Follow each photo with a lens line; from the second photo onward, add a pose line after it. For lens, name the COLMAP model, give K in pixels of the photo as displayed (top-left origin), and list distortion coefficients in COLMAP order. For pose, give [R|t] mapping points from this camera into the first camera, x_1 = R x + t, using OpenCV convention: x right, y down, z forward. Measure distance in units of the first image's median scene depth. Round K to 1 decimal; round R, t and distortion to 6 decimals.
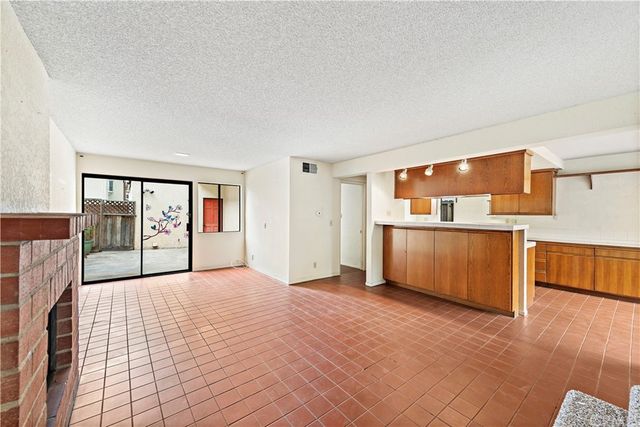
lens RADIAL K [[251.9, 0, 319.6], [0, 251.9, 214.9], [0, 0, 1]] dist [0.001571, -0.000130]
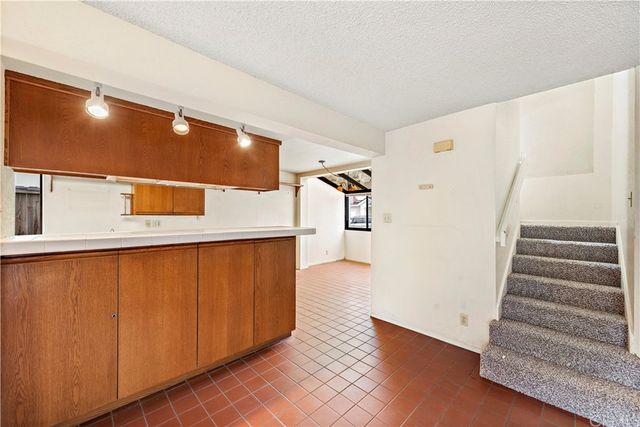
lens RADIAL K [[251.9, 0, 321.3], [0, 251.9, 212.3], [0, 0, 1]] dist [0.001571, -0.000130]
pose [[-0.113717, 0.003205, 0.993508, -0.069345], [0.006199, 0.999978, -0.002516, -0.006164], [-0.993494, 0.005873, -0.113734, 0.788043]]
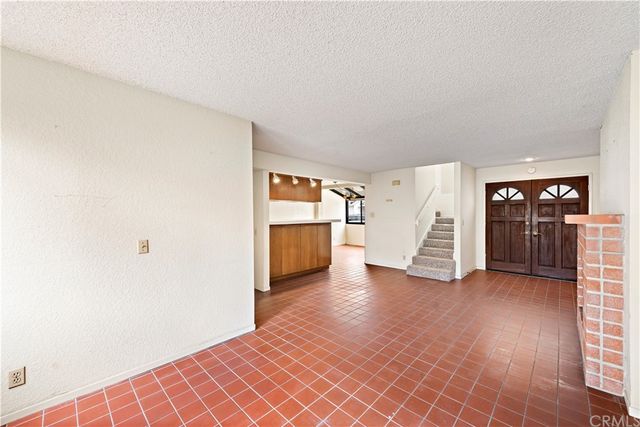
lens RADIAL K [[251.9, 0, 318.0], [0, 251.9, 213.6], [0, 0, 1]] dist [0.001571, -0.000130]
pose [[-0.127039, -0.004937, 0.991885, -0.860206], [0.012734, 0.999897, 0.006608, -0.011590], [-0.991816, 0.013470, -0.126963, 1.043504]]
